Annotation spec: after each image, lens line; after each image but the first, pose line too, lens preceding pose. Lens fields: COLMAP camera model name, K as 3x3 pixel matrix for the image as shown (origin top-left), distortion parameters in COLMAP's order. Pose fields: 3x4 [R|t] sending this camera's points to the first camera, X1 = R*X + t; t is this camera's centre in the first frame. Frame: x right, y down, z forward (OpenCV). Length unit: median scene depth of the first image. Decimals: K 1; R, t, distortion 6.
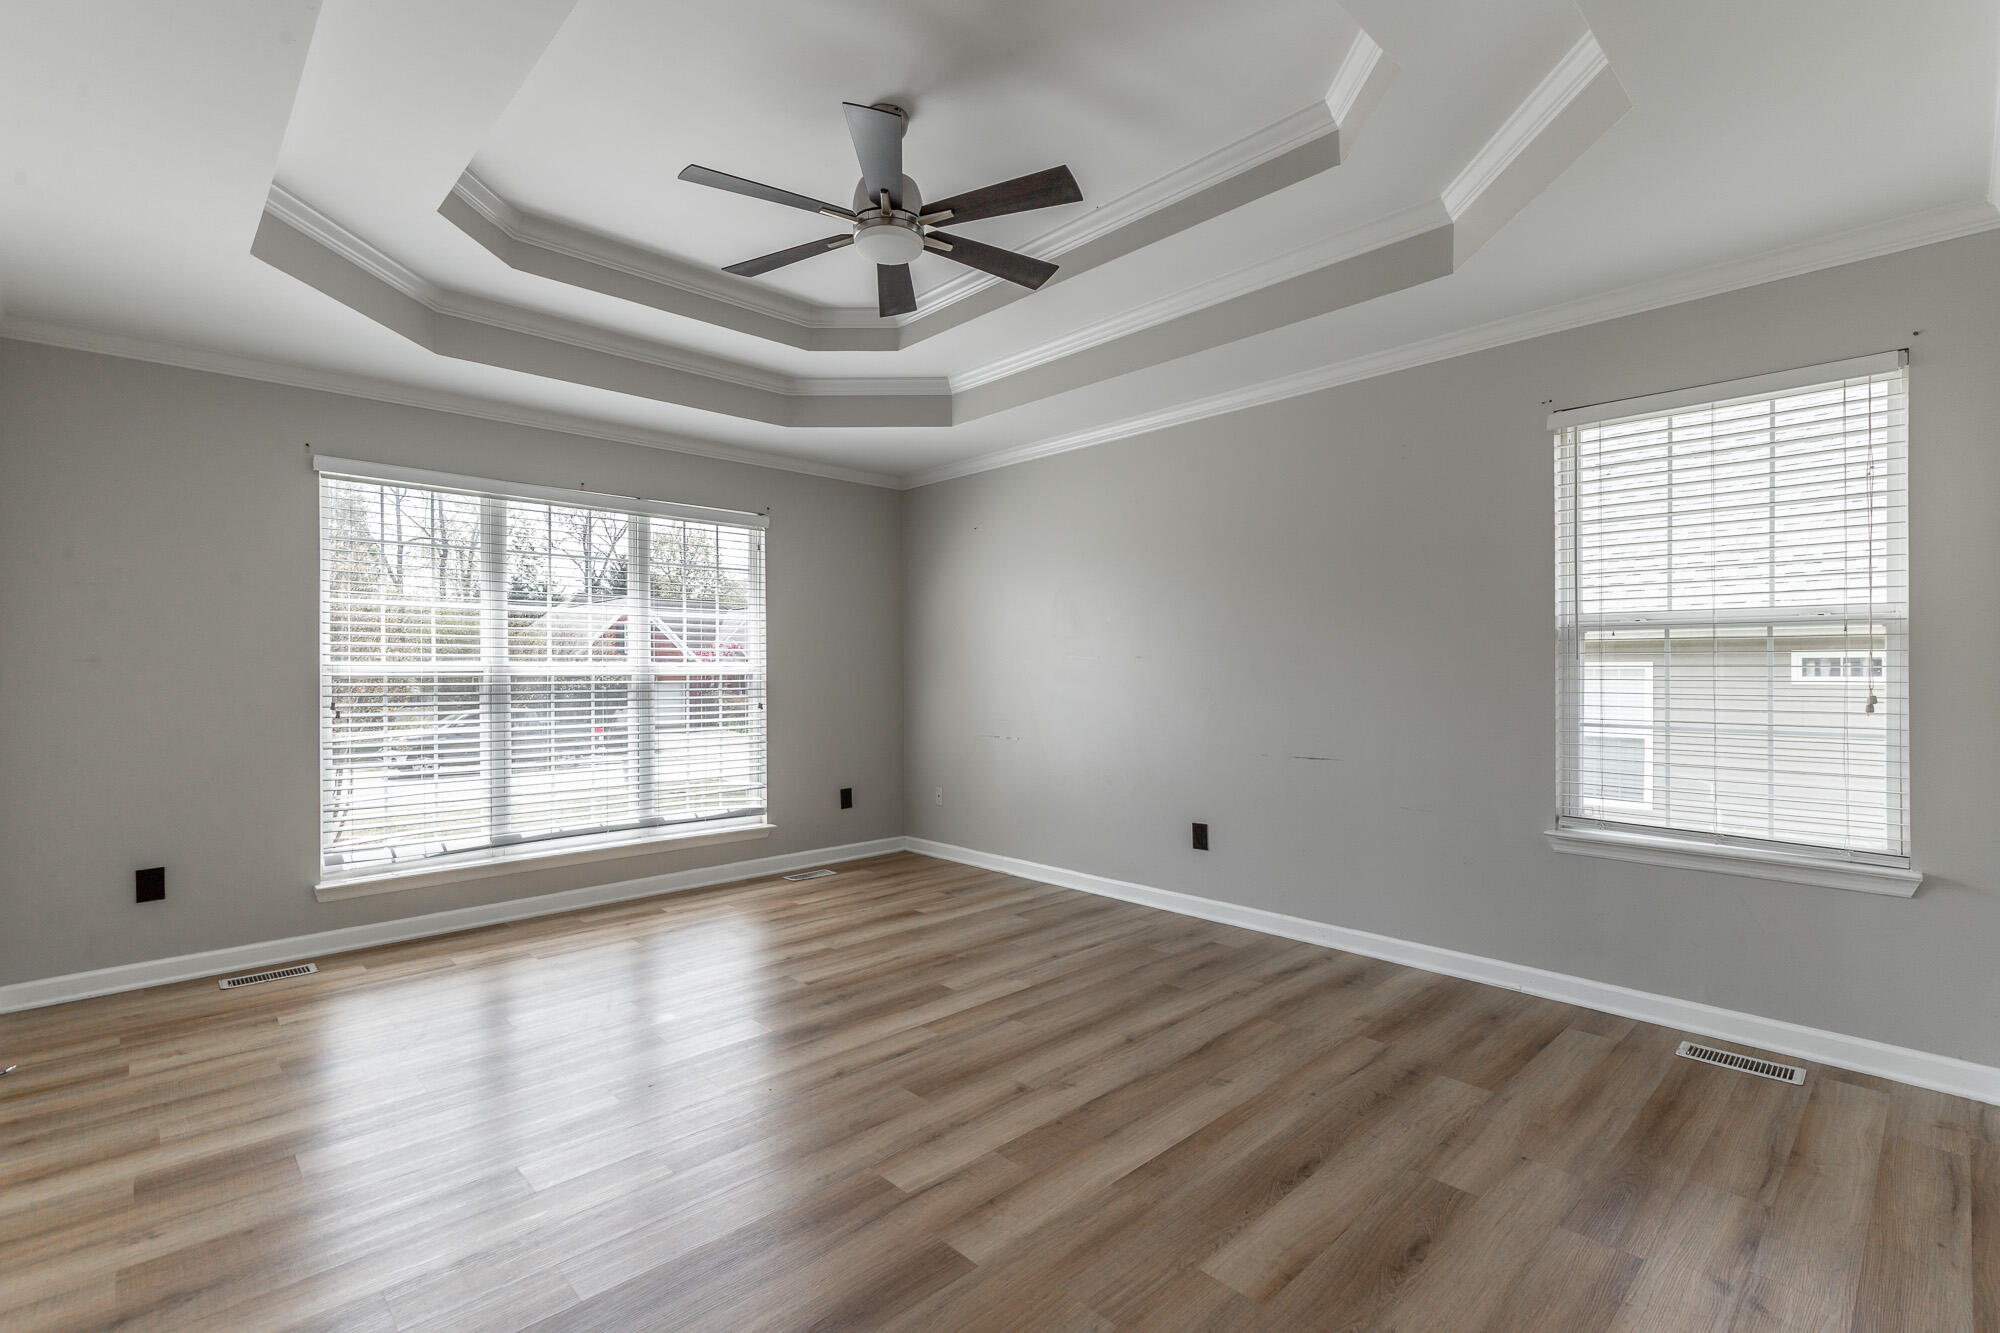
lens RADIAL K [[903.8, 0, 993.9], [0, 903.8, 670.6], [0, 0, 1]] dist [0.002605, 0.002101]
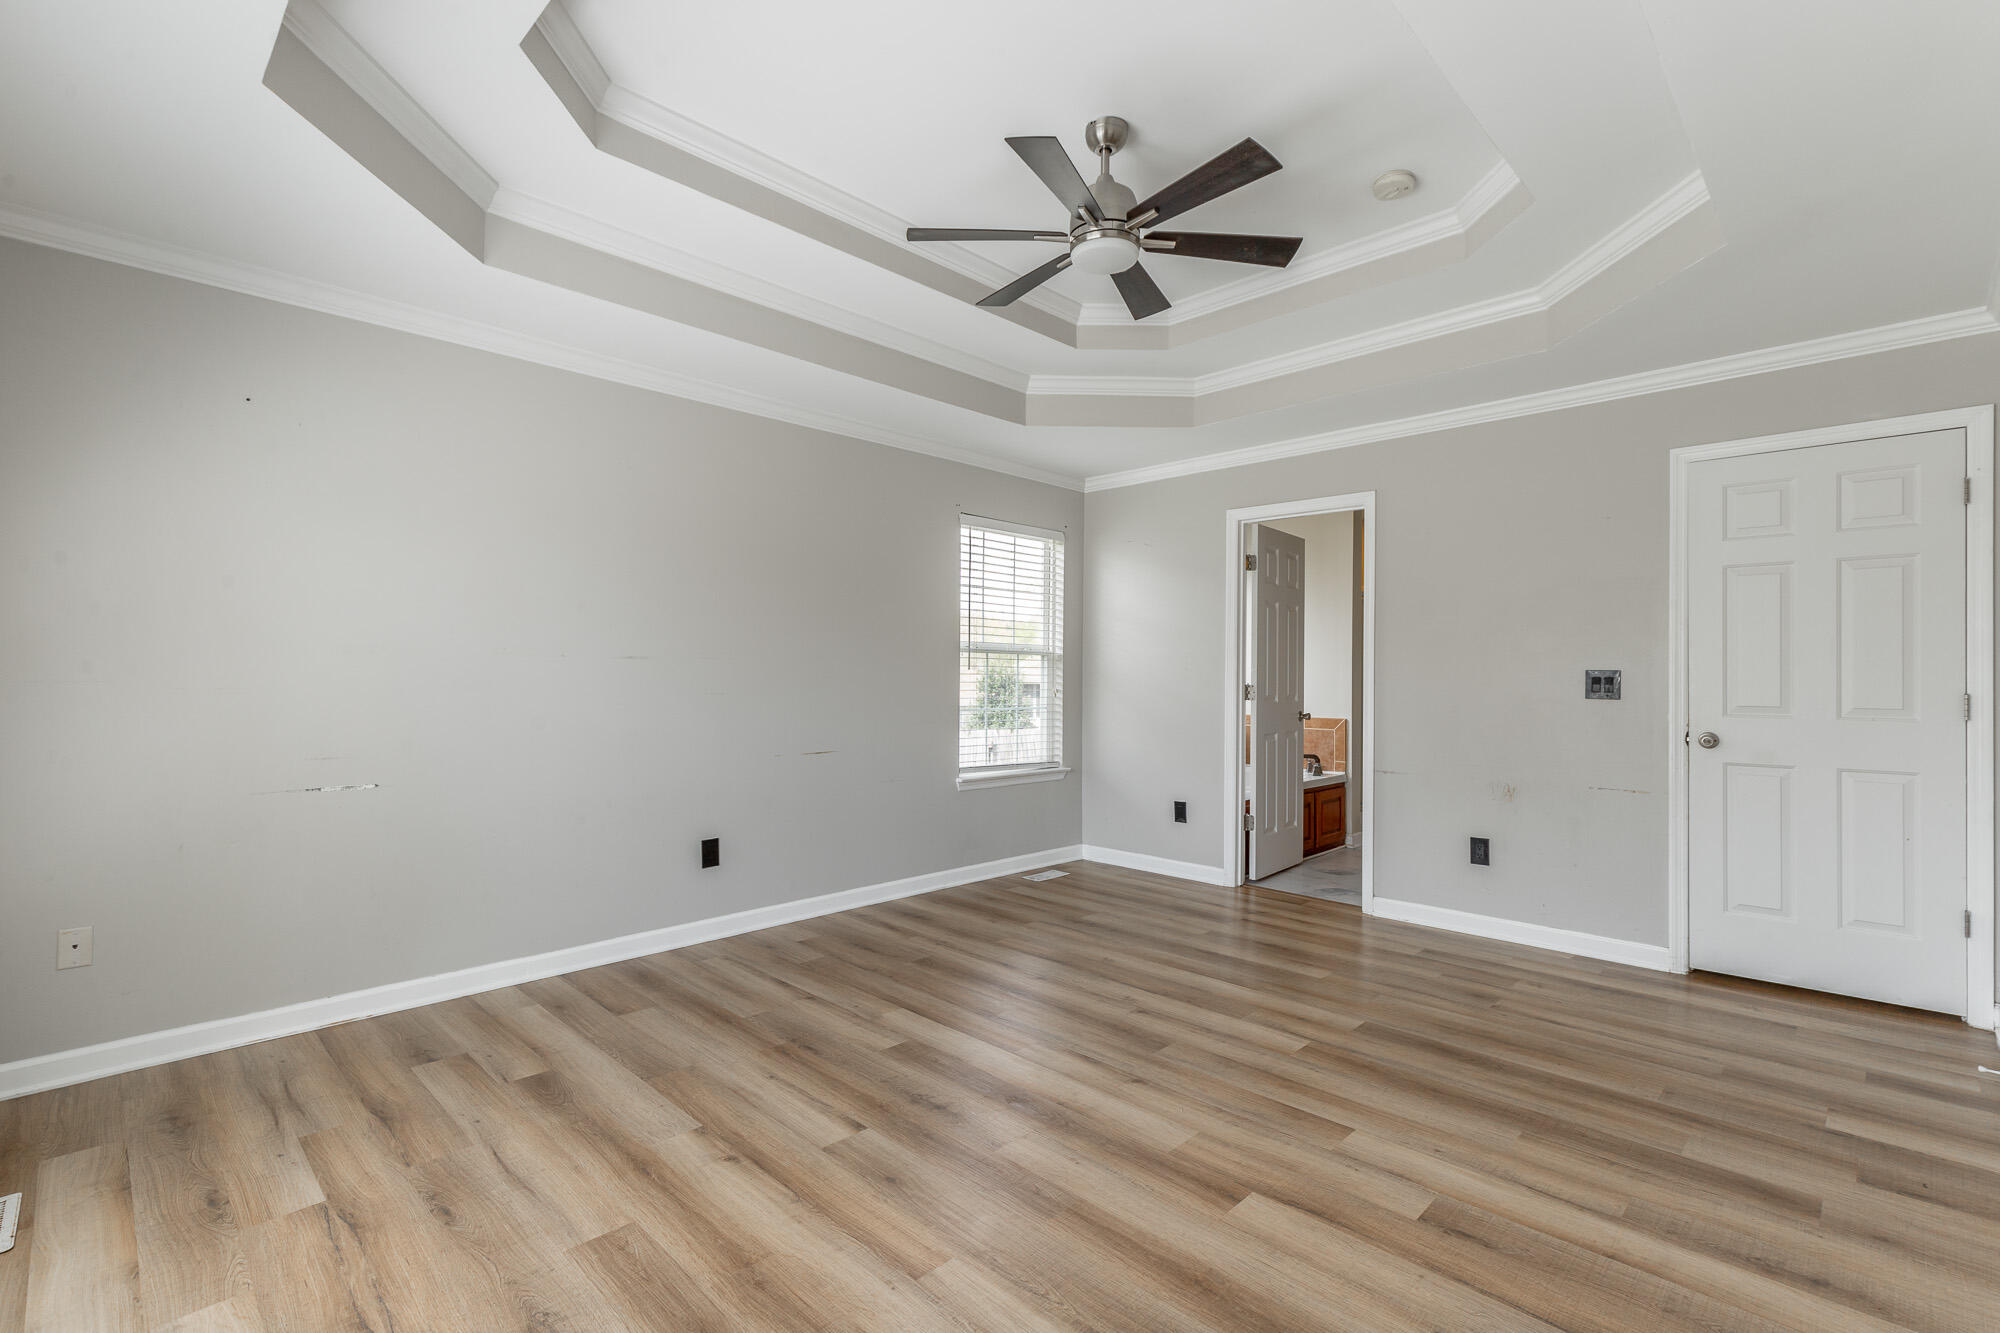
lens RADIAL K [[903.8, 0, 1017.1], [0, 903.8, 672.5], [0, 0, 1]] dist [0.002605, 0.002101]
pose [[-0.045783, 0.007370, 0.998924, -0.994479], [-0.005882, 0.999953, -0.007647, 0.004439], [-0.998934, -0.006226, -0.045738, 1.010616]]
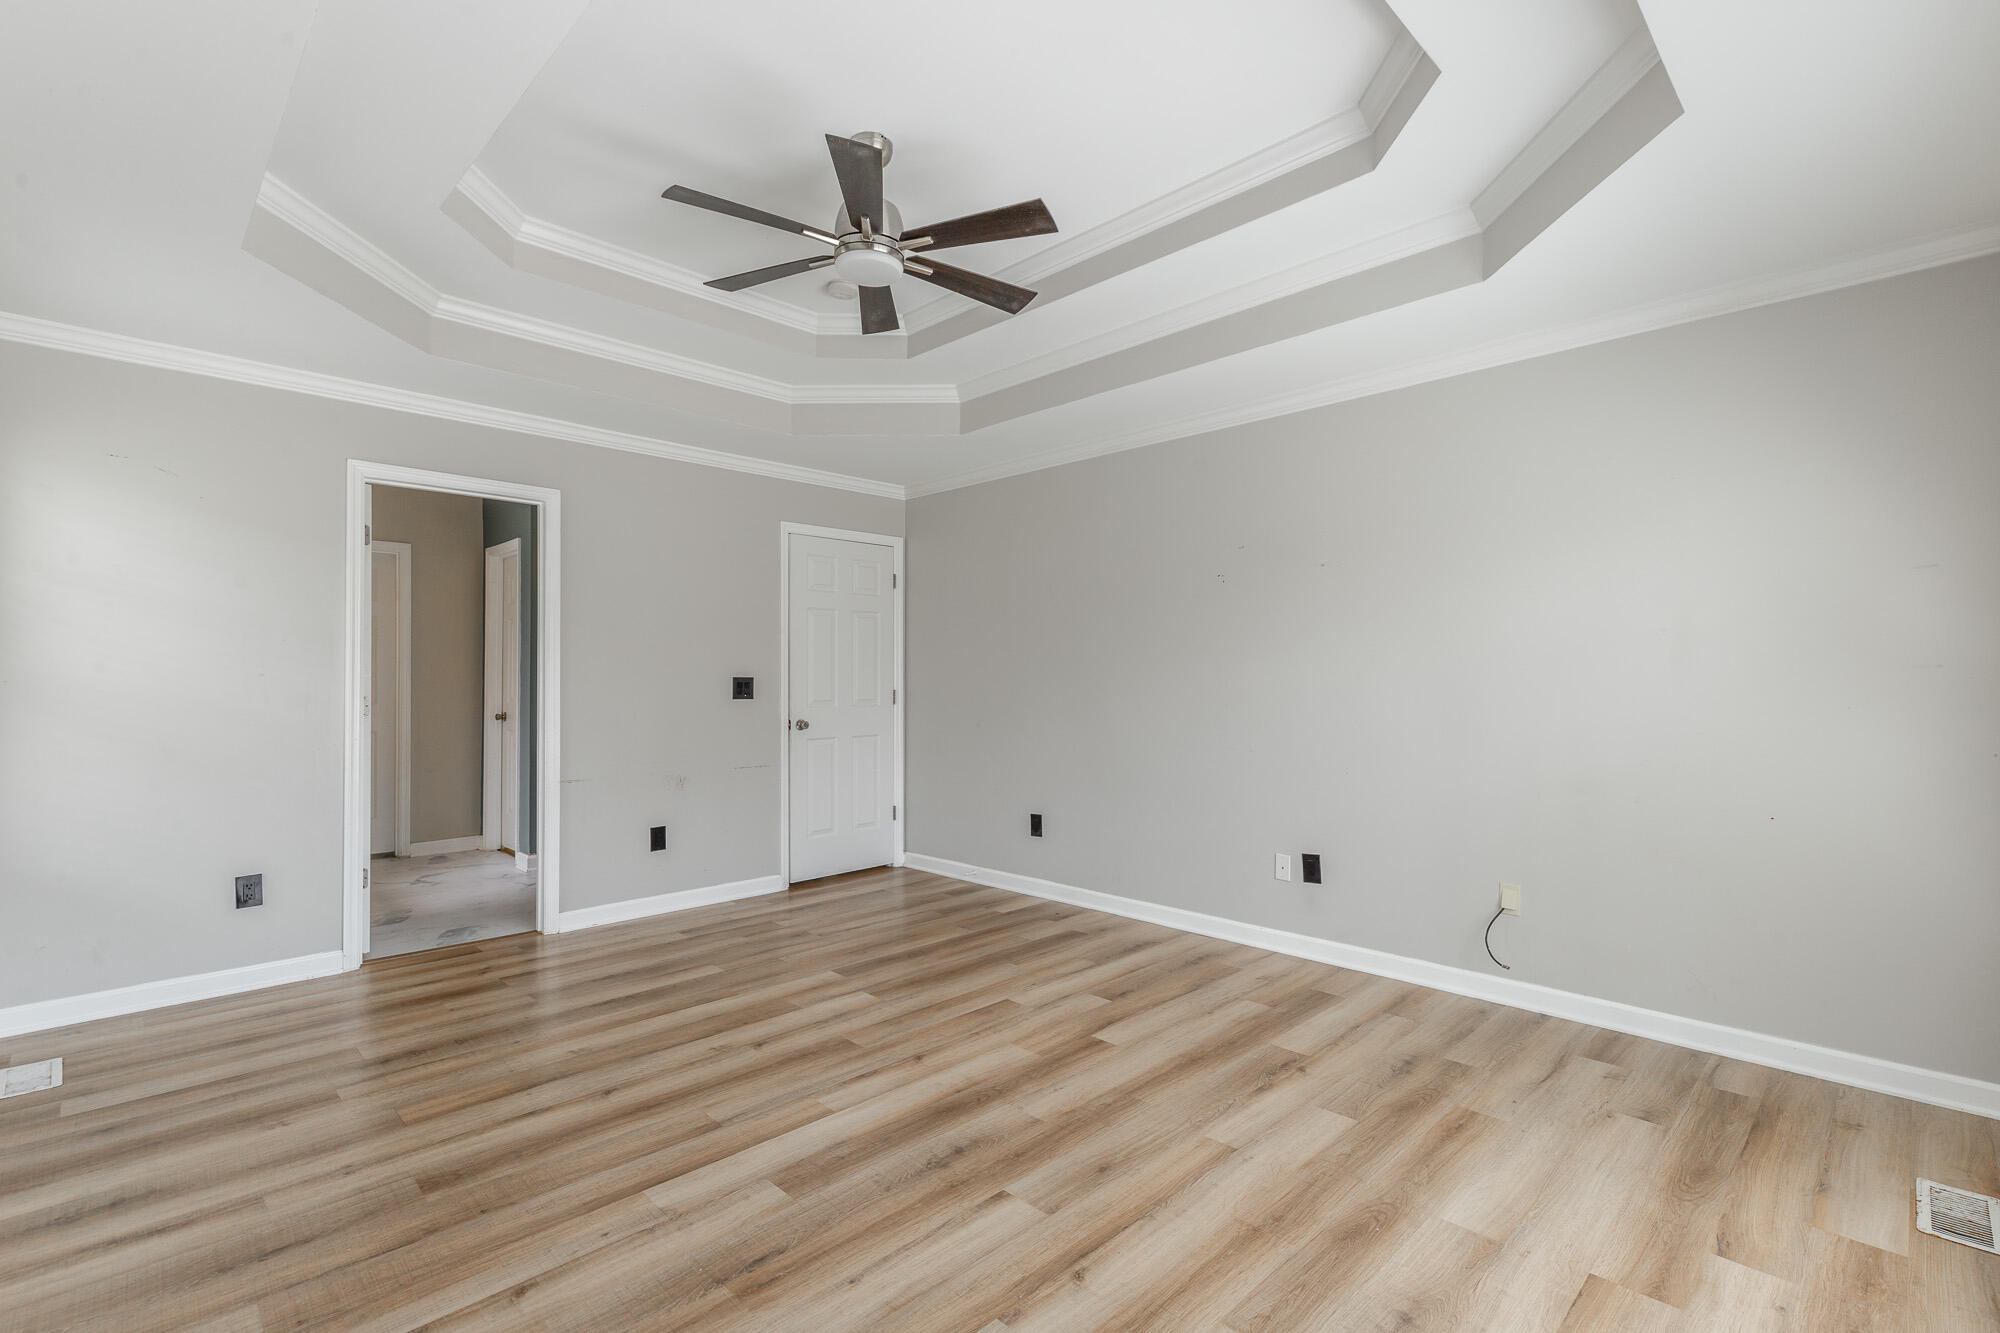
lens RADIAL K [[903.8, 0, 1002.9], [0, 903.8, 672.3], [0, 0, 1]] dist [0.002605, 0.002101]
pose [[-0.999643, 0.006499, -0.025933, -0.210731], [0.006728, 0.999939, -0.008756, -0.004184], [0.025874, -0.008927, -0.999625, 1.787591]]
